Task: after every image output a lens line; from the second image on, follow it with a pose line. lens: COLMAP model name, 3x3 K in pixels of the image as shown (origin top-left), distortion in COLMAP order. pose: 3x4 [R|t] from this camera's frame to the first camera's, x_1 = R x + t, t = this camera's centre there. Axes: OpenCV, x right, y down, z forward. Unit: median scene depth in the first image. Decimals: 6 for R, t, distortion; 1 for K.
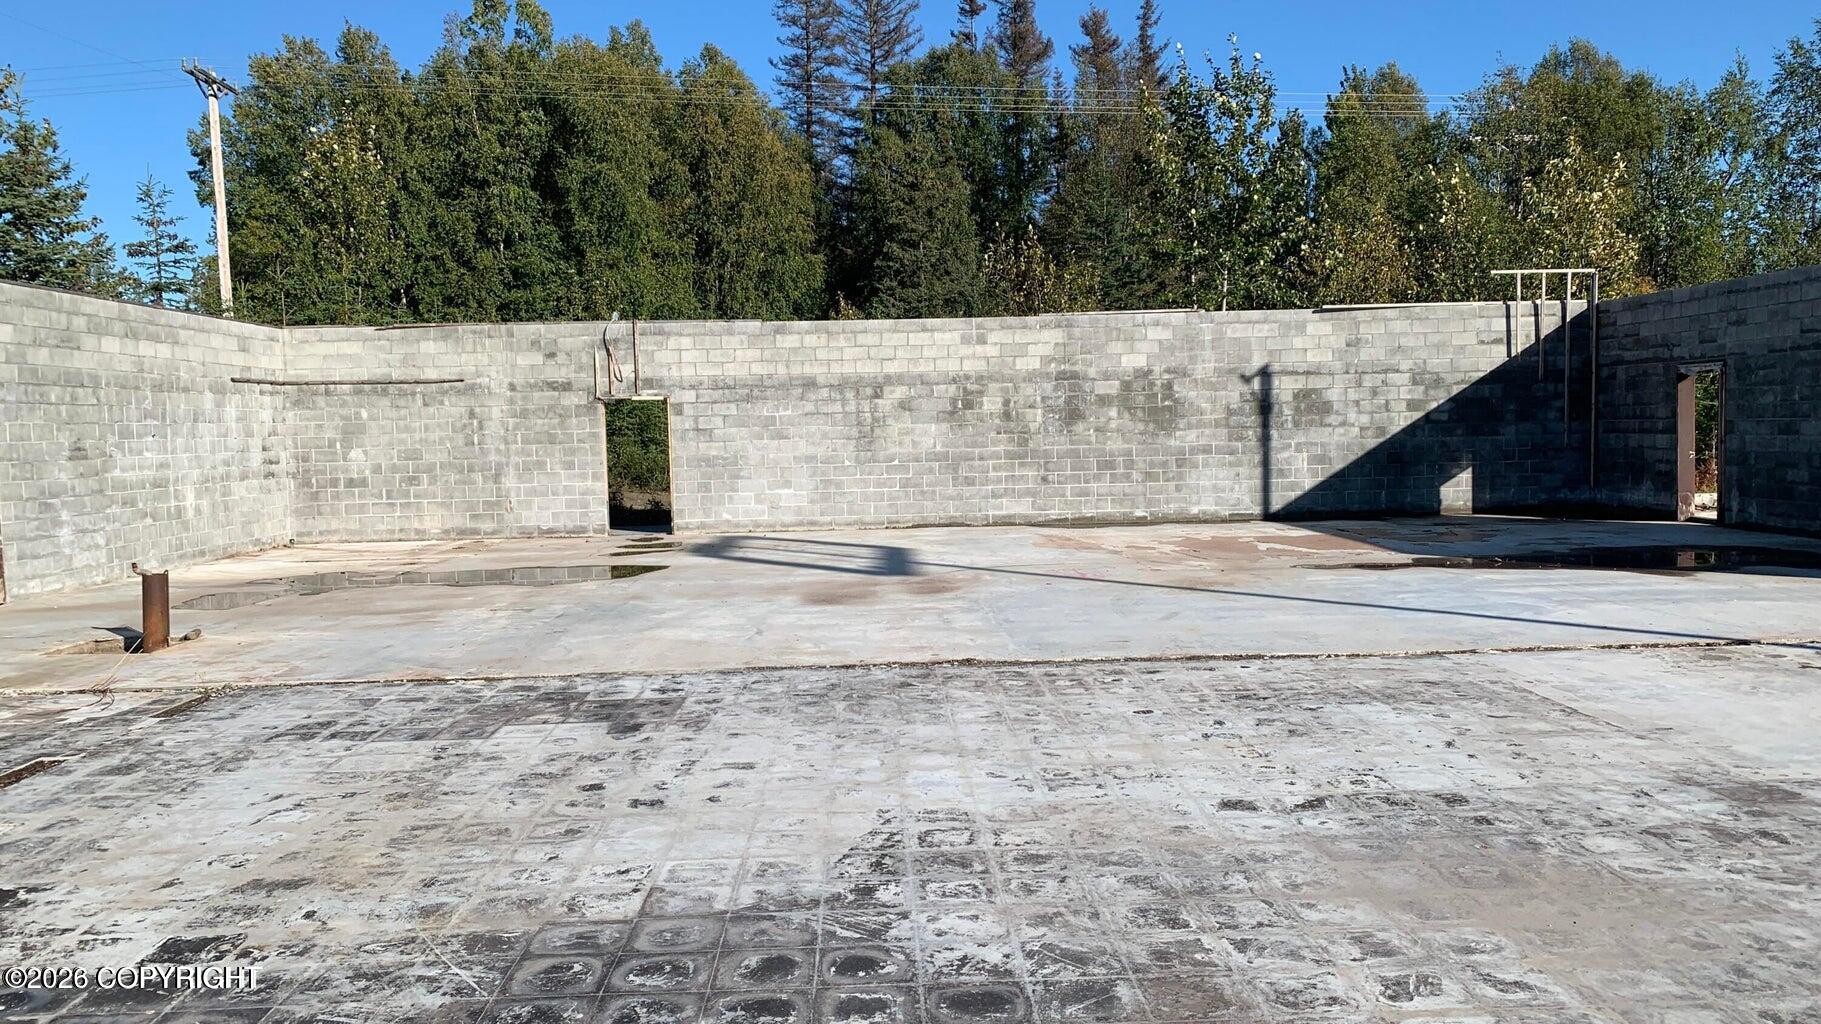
lens RADIAL K [[1387.4, 0, 909.3], [0, 1387.4, 497.2], [0, 0, 1]] dist [0.056552, -0.056815]
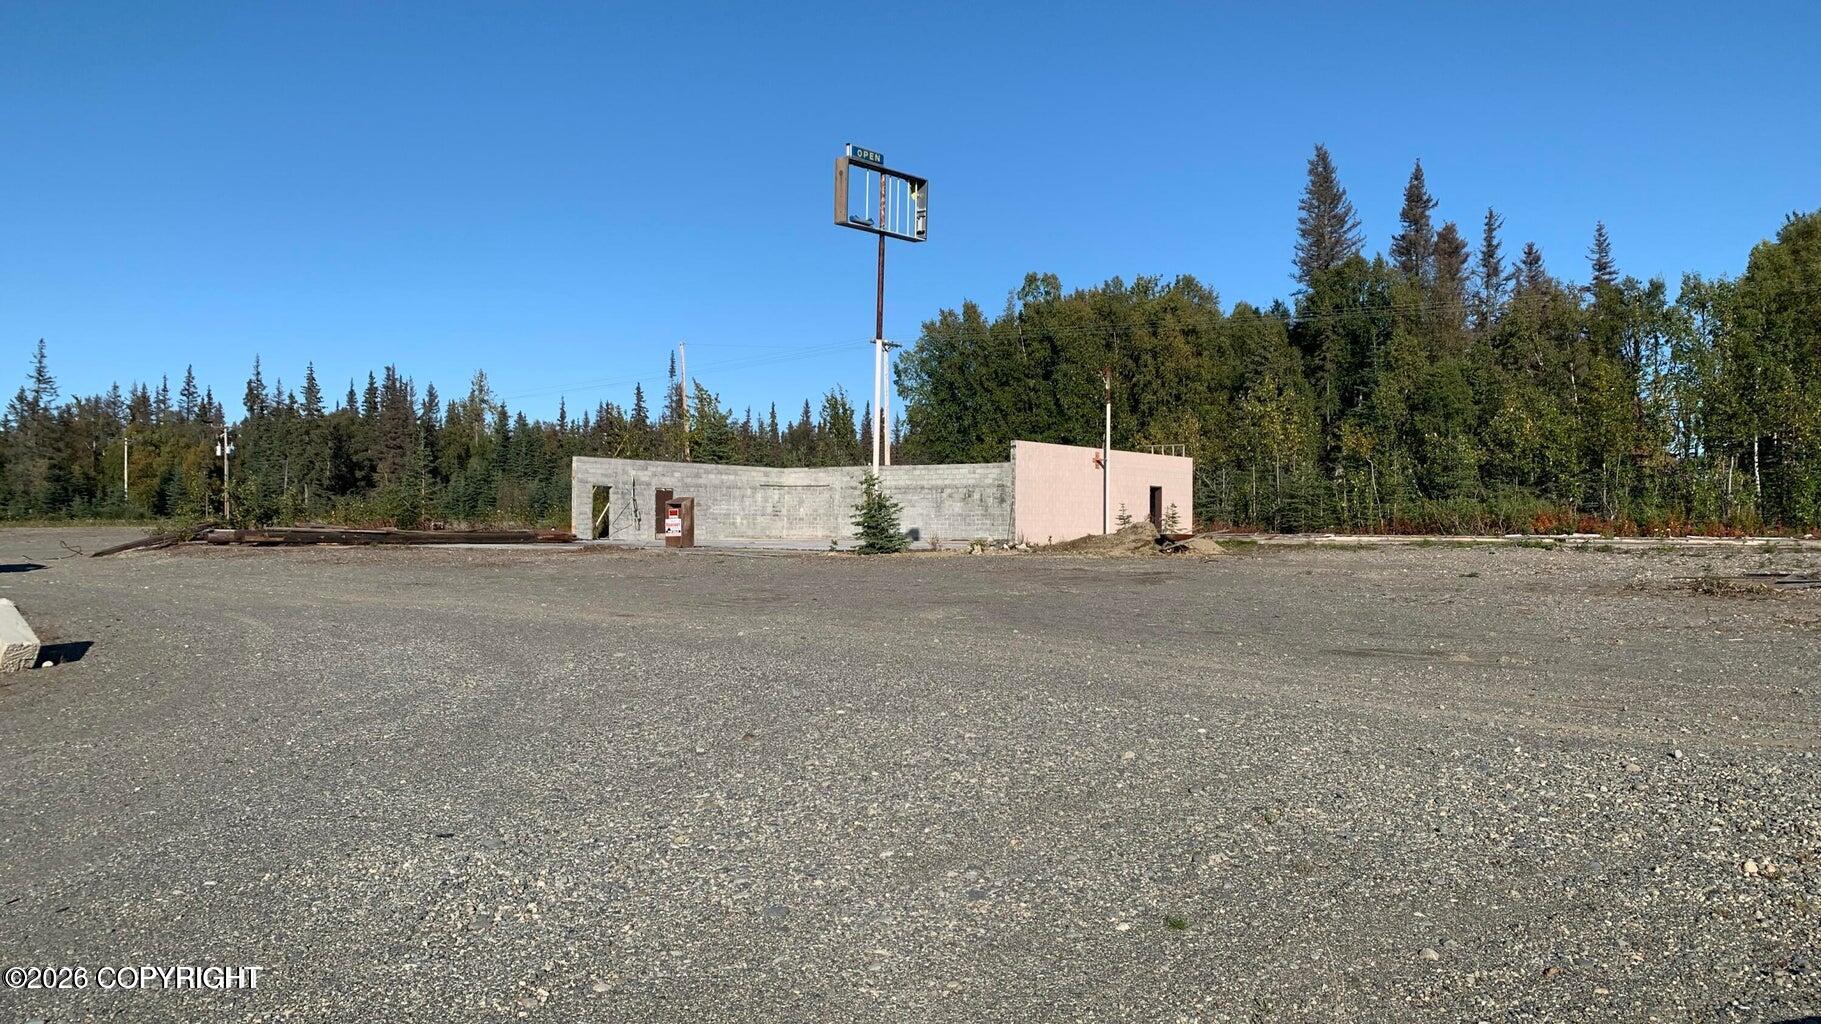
lens RADIAL K [[1387.4, 0, 914.3], [0, 1387.4, 508.7], [0, 0, 1]] dist [0.056552, -0.056815]
pose [[0.782780, 0.019677, -0.621987, 1.638427], [-0.055707, 0.997703, -0.038544, 0.068113], [0.619800, 0.064821, 0.782078, -1.179149]]
